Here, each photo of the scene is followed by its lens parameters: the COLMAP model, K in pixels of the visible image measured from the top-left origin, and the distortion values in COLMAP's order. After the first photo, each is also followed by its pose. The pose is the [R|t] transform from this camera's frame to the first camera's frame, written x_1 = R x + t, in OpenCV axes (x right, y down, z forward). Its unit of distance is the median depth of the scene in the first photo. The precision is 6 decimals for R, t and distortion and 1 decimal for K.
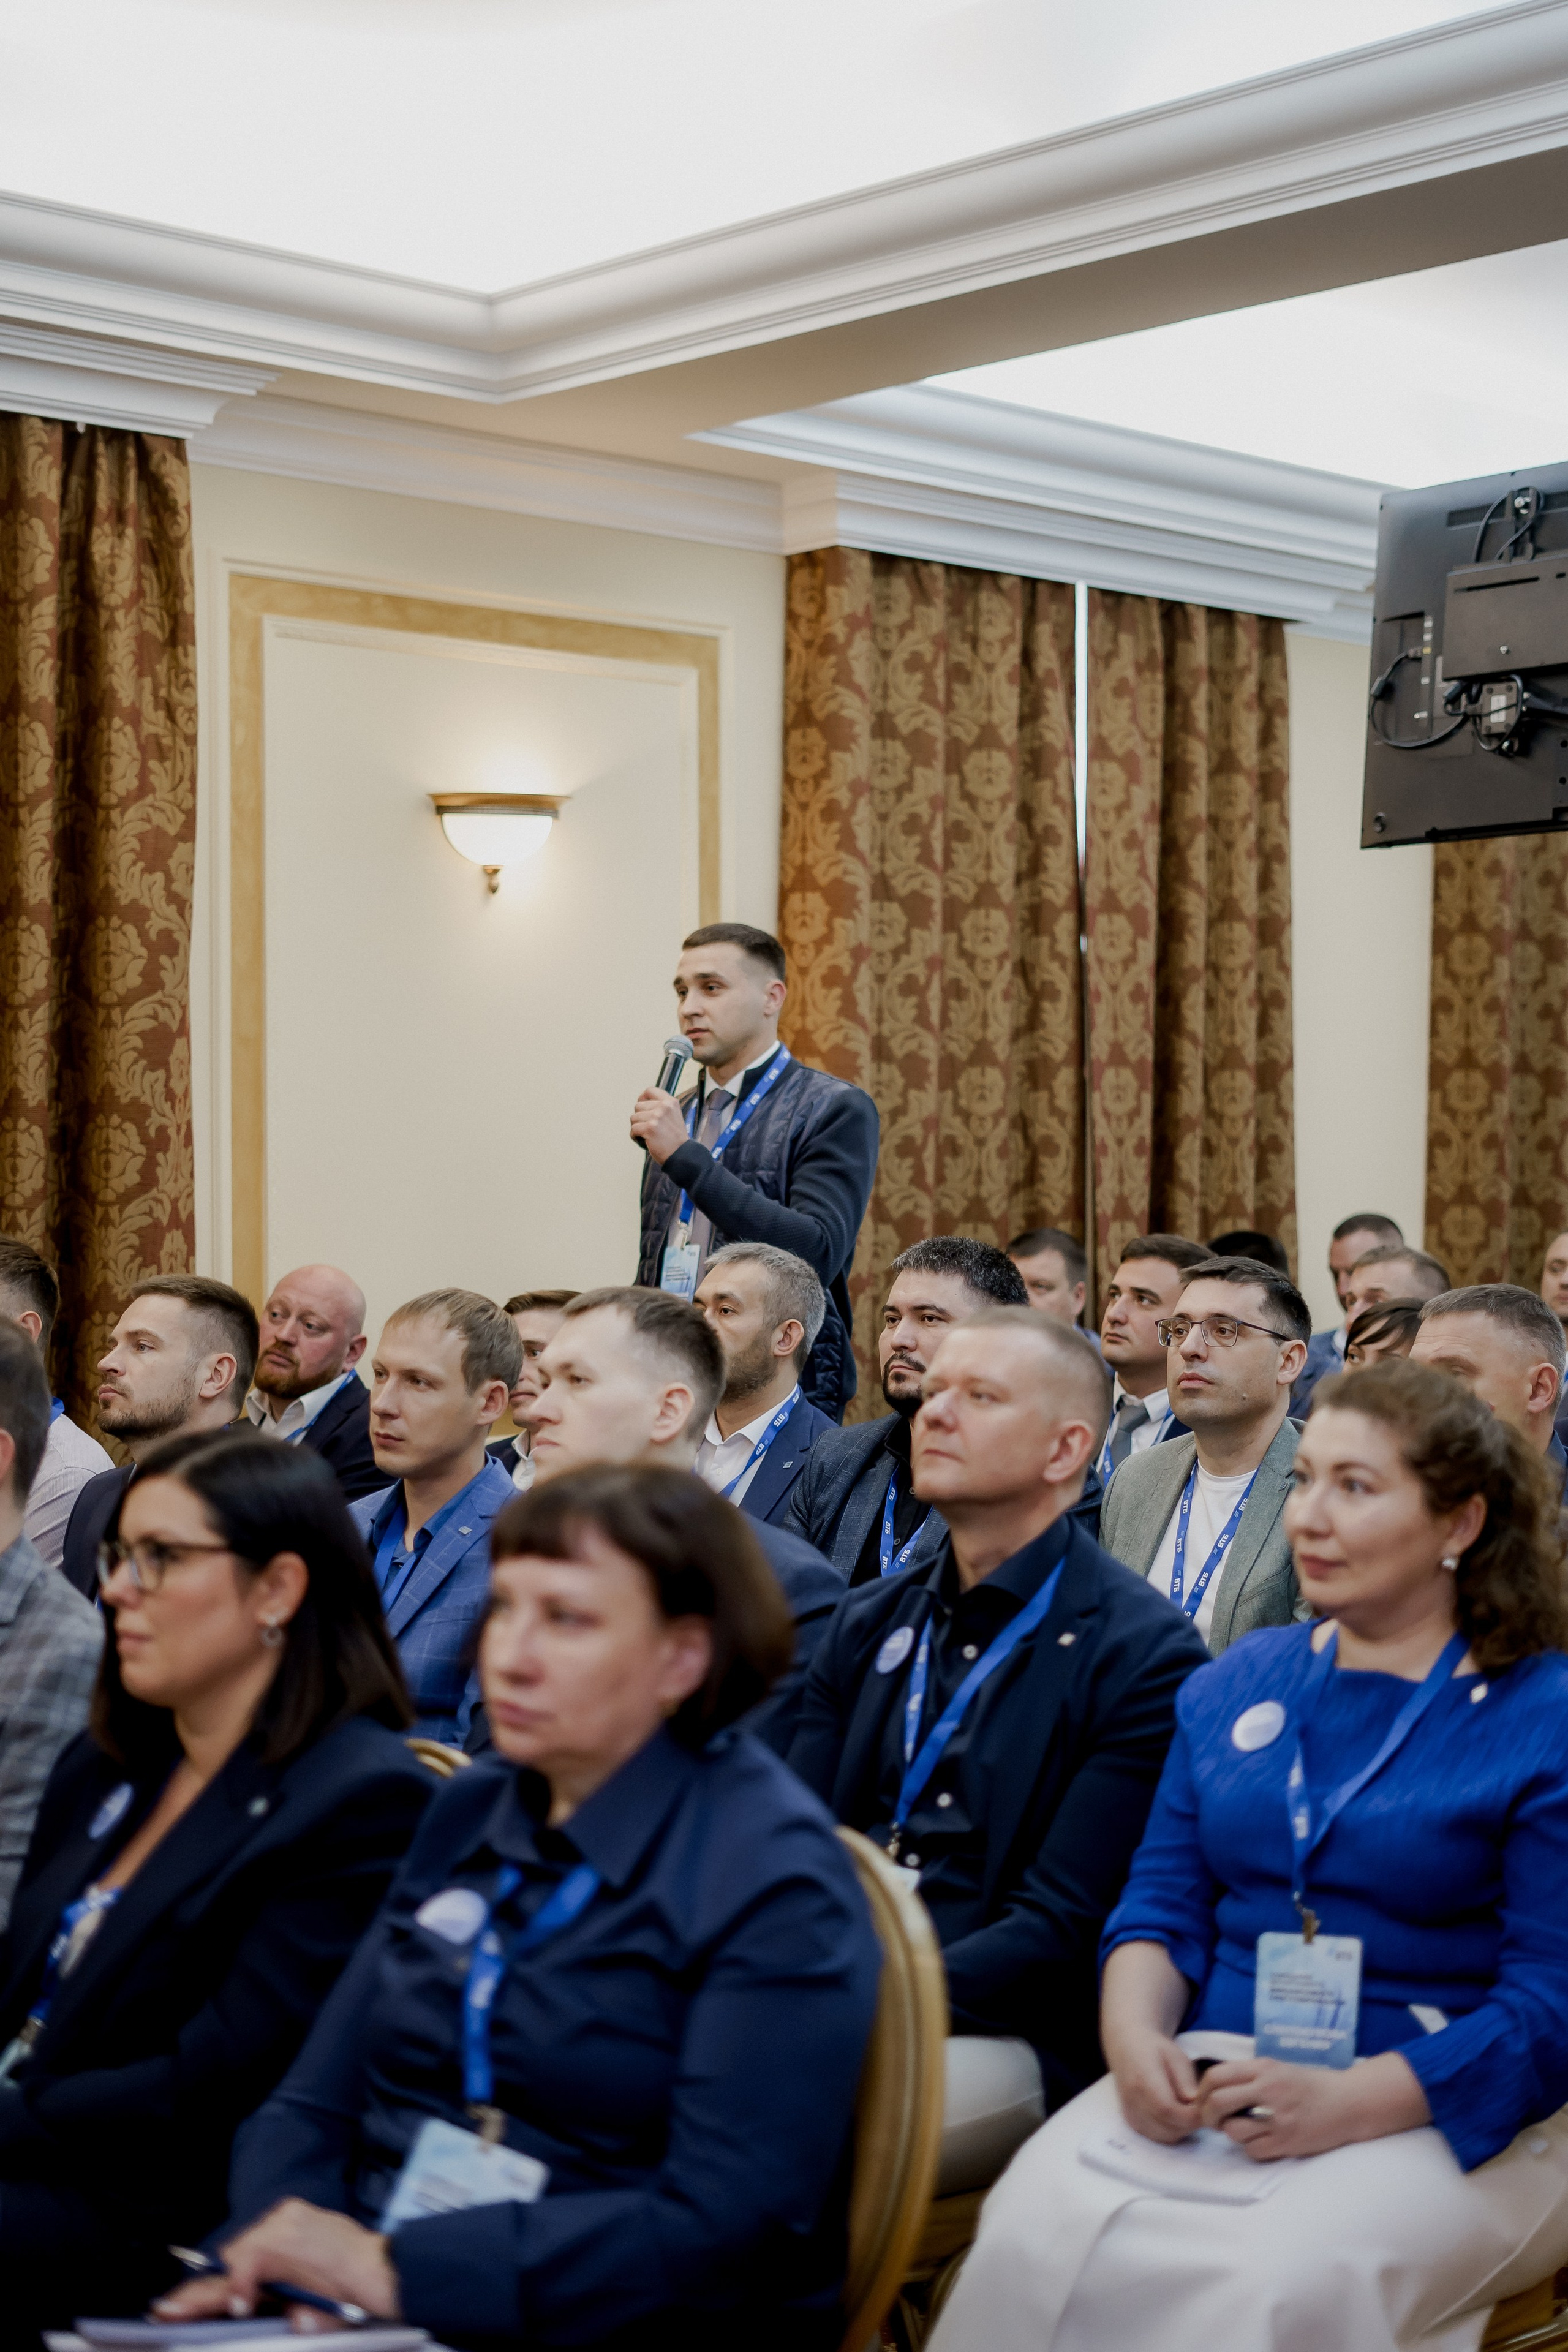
lens RADIAL K [[3391.3, 0, 784.0], [0, 3391.3, 1176.0], [0, 0, 1]] dist [-0.040933, -0.018160]
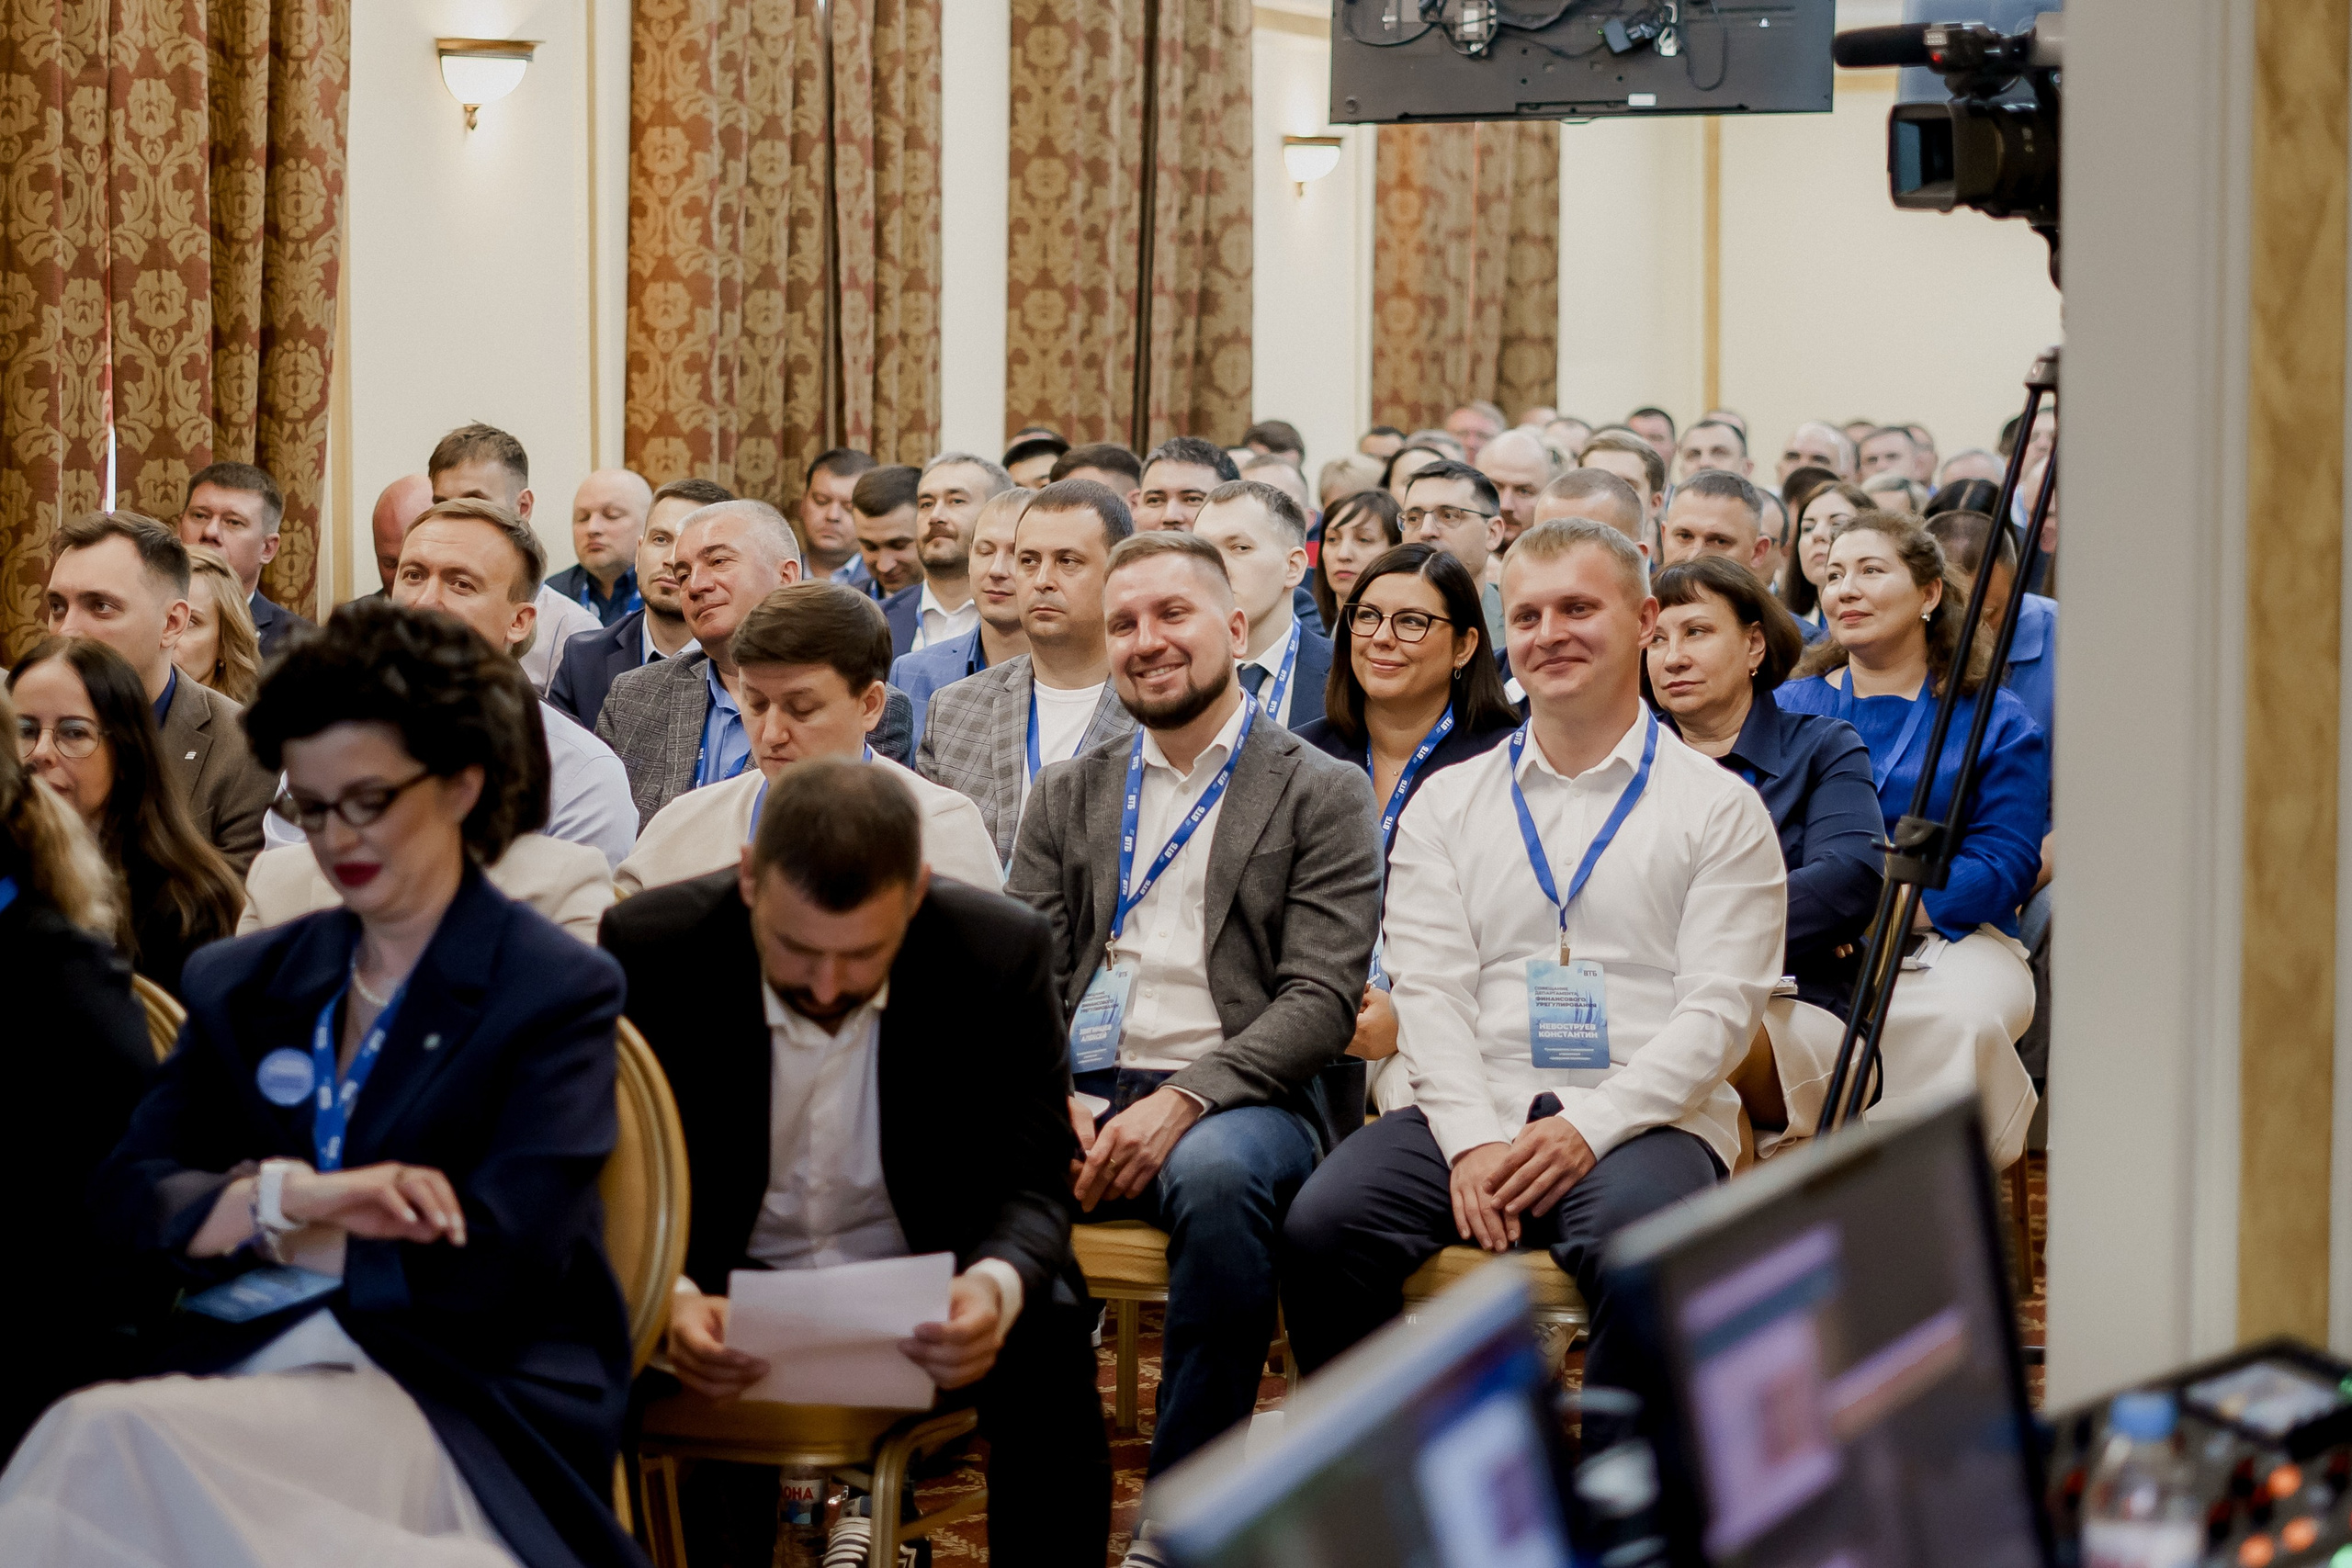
lens RADIAL K [[5169.5, 0, 1176.0], [0, 5169.5, 784.0], [0, 0, 1]] dist [-0.082085, 0.218422]
pose [[0.884704, -0.038872, 0.464530, -0.724696], [0.004035, 0.997118, 0.075754, 0.000083], [-0.466136, -0.065146, 0.882311, -0.613545]]
